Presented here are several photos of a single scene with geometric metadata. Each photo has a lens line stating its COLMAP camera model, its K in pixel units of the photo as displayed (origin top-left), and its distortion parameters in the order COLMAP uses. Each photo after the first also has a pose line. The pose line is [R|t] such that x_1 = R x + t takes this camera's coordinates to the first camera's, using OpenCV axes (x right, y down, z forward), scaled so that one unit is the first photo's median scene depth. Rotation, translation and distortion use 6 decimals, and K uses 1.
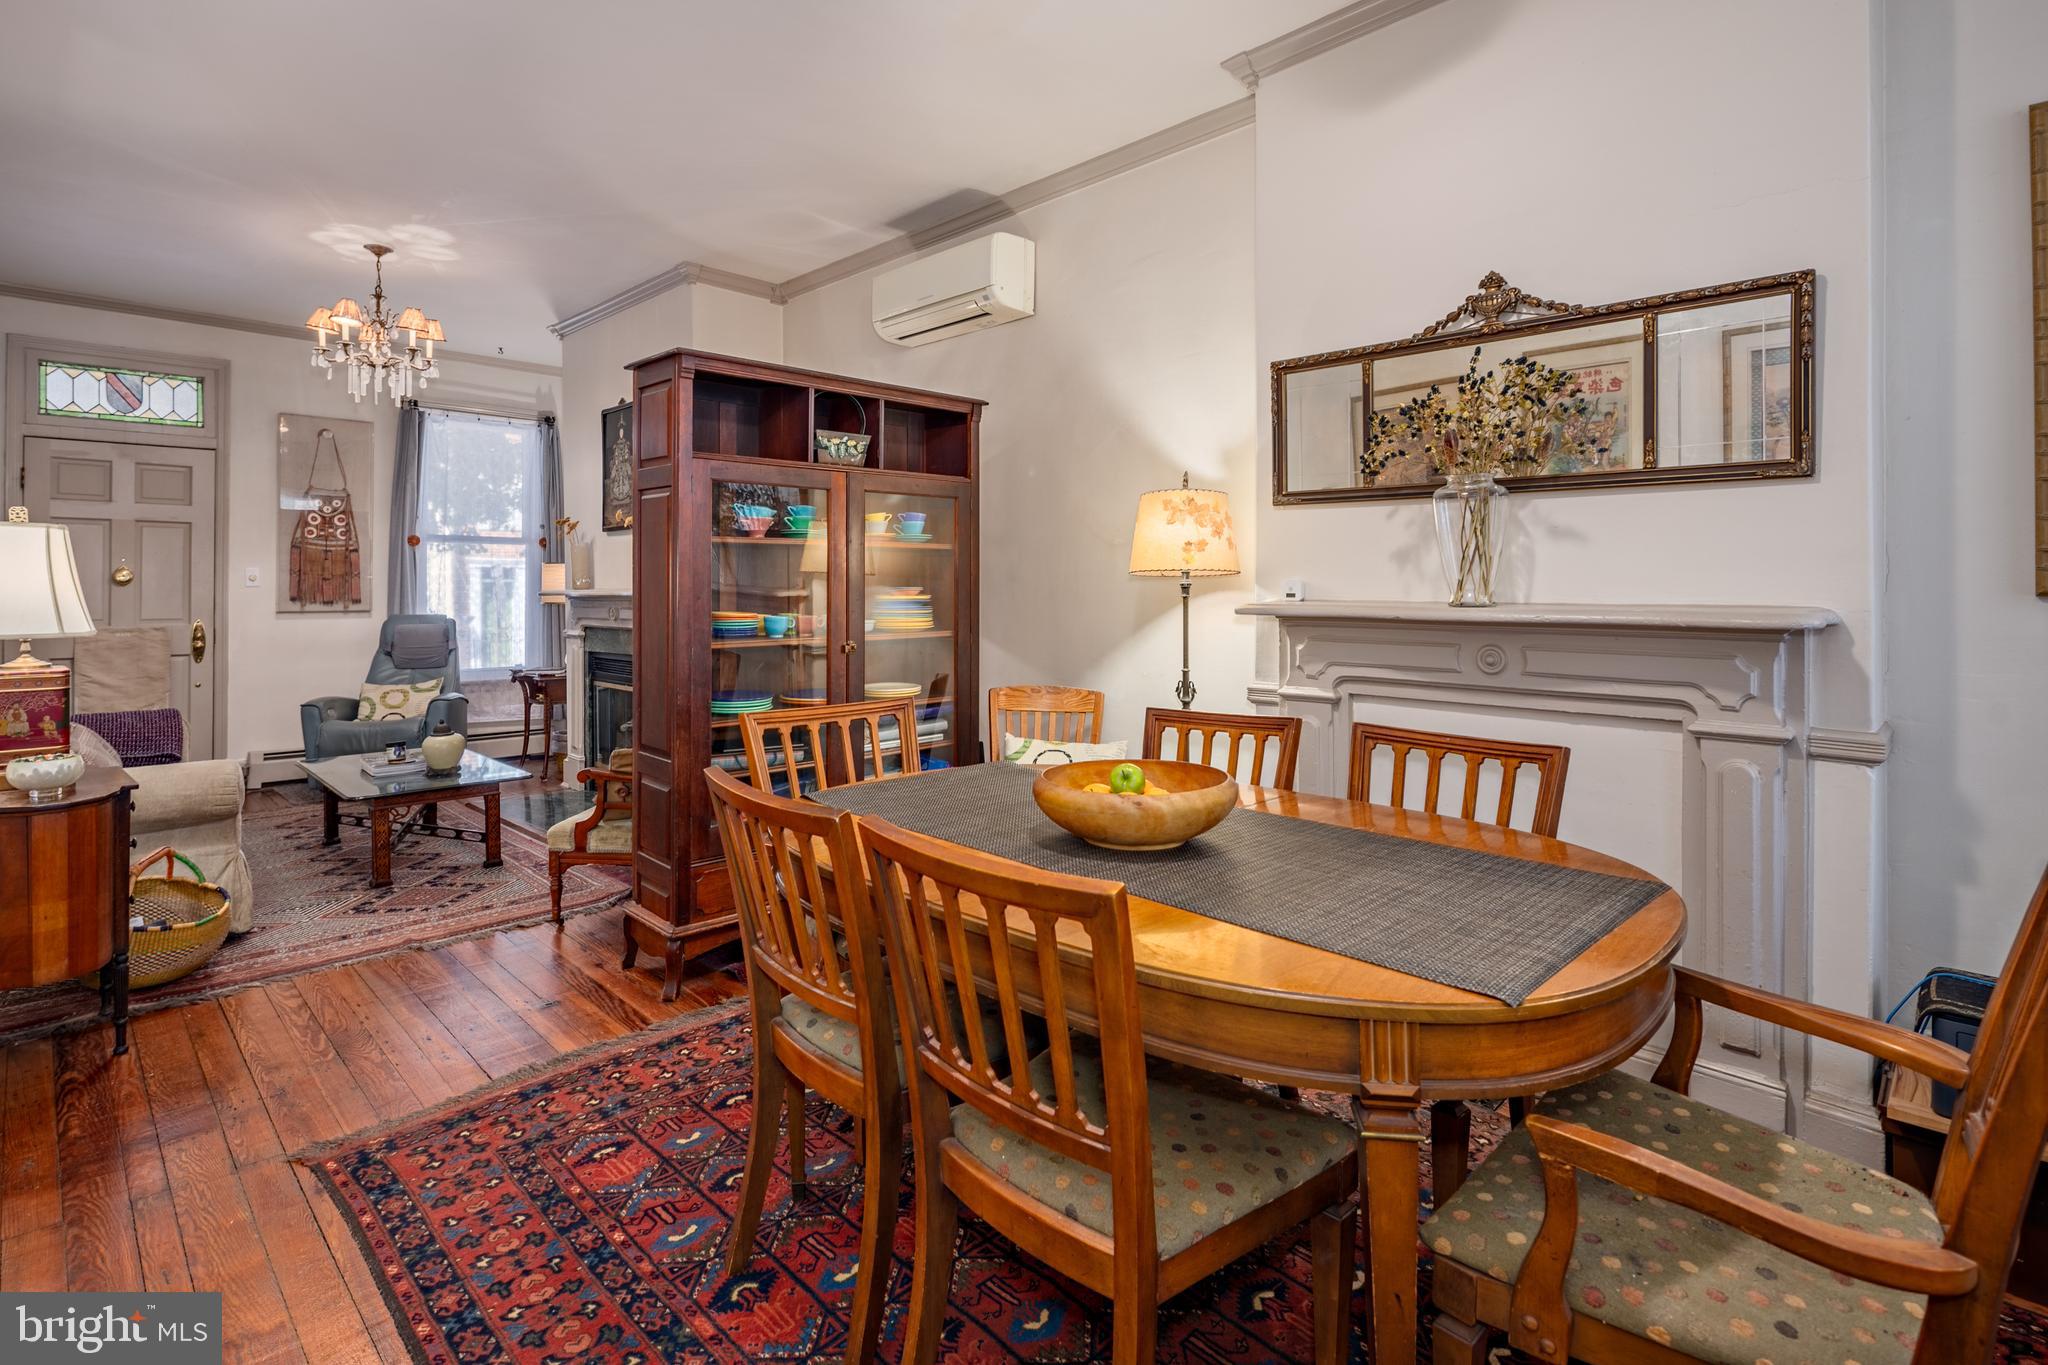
lens RADIAL K [[1003.2, 0, 1028.5], [0, 1003.2, 577.9], [0, 0, 1]] dist [0.000002, -0.002785]
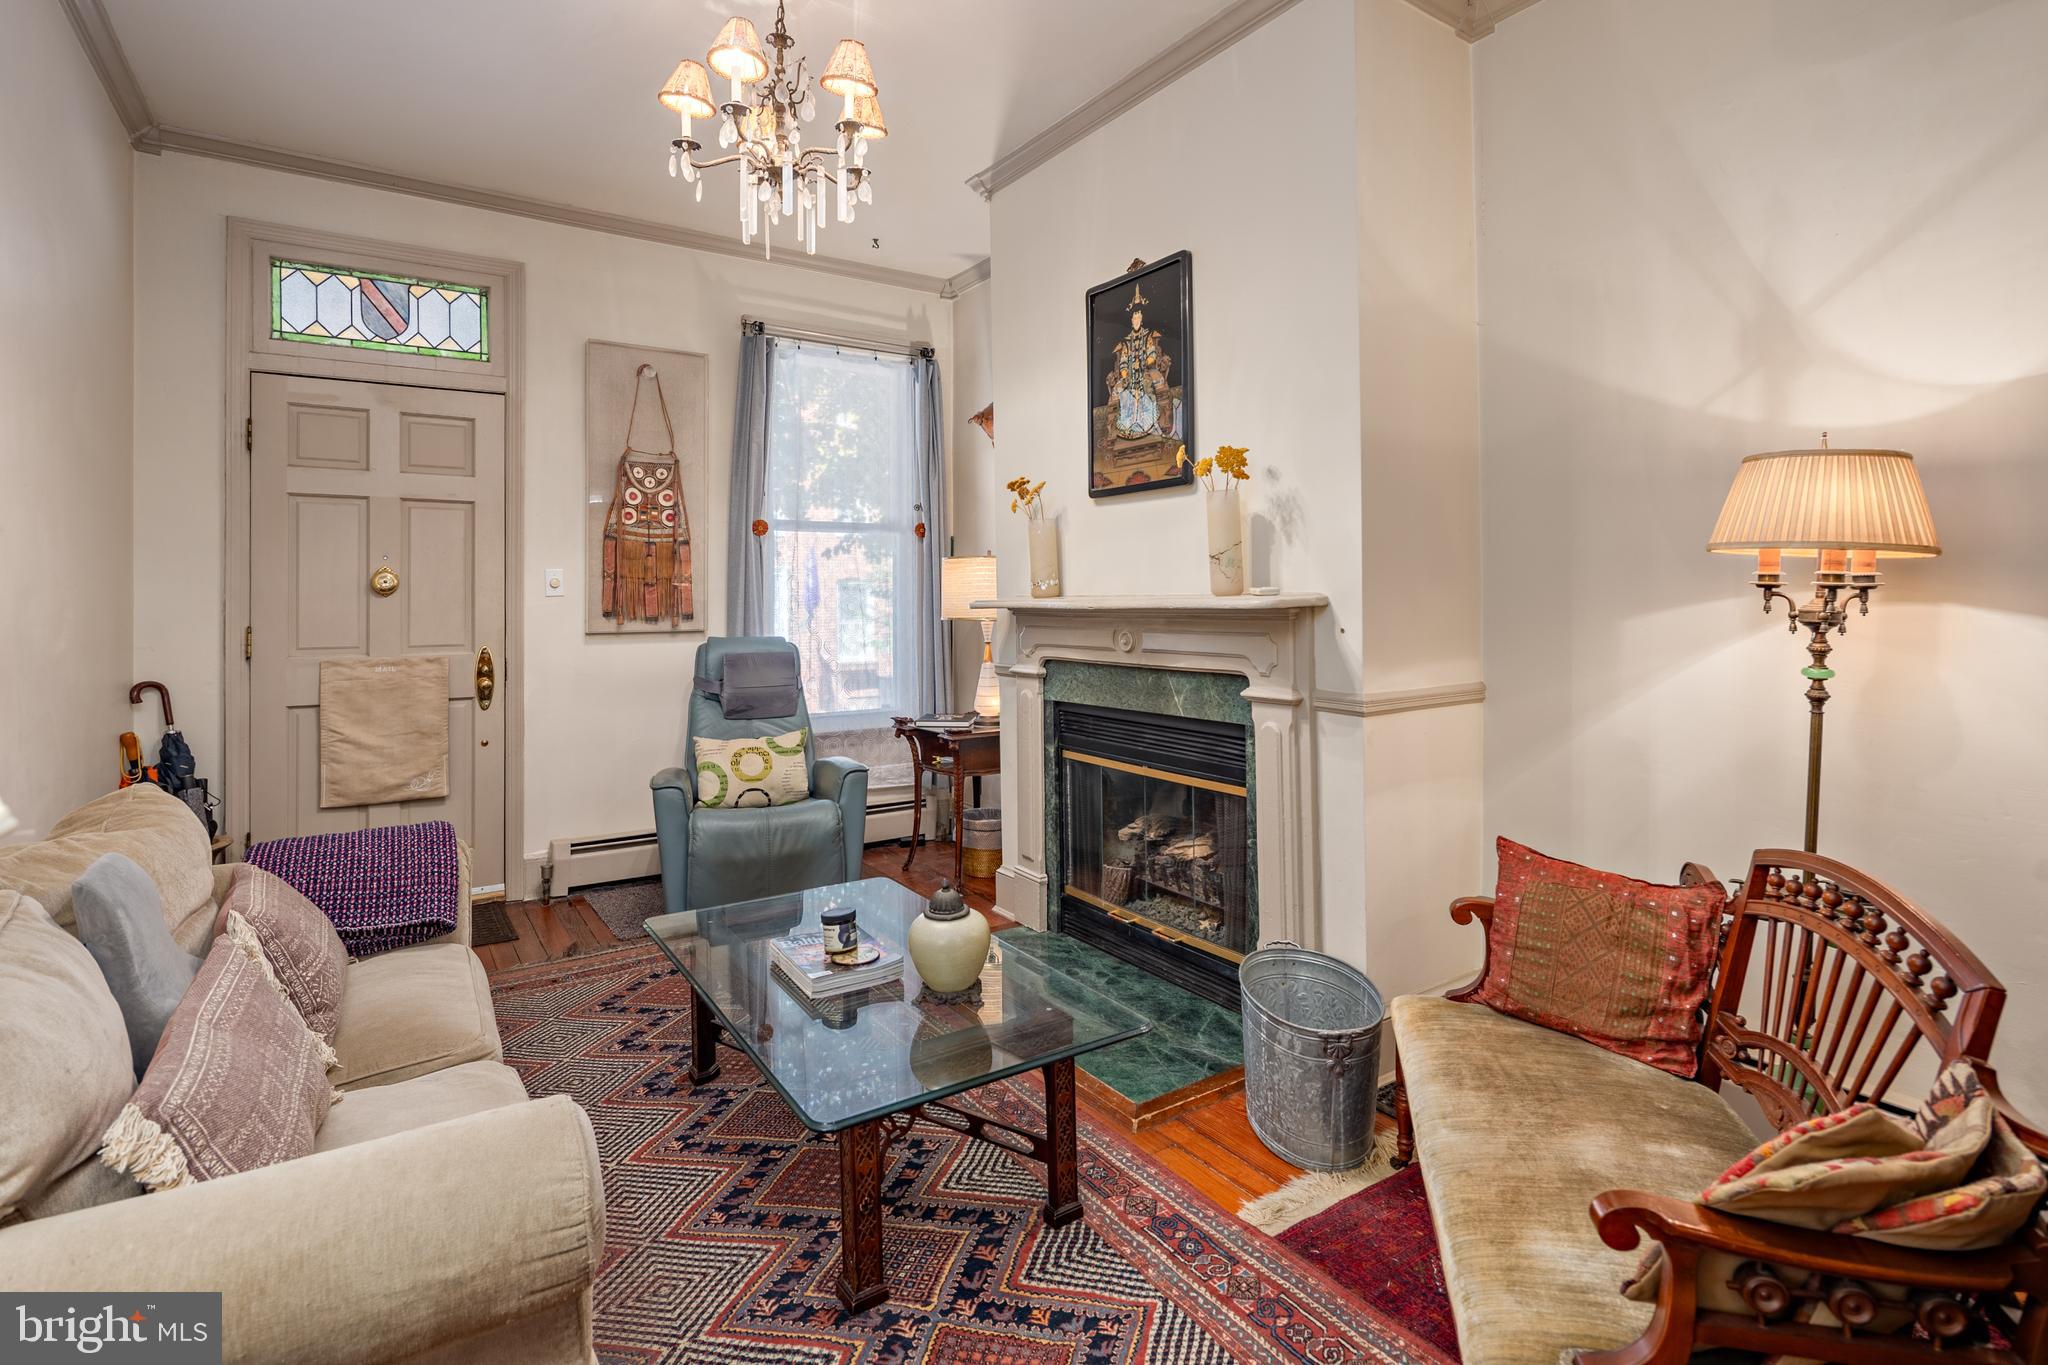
lens RADIAL K [[1003.2, 0, 1028.5], [0, 1003.2, 577.9], [0, 0, 1]] dist [0.000002, -0.002785]
pose [[0.980560, -0.009906, -0.195967, -0.333058], [0.009055, 0.999945, -0.005237, 0.002736], [0.196008, 0.003361, 0.980597, 0.405221]]
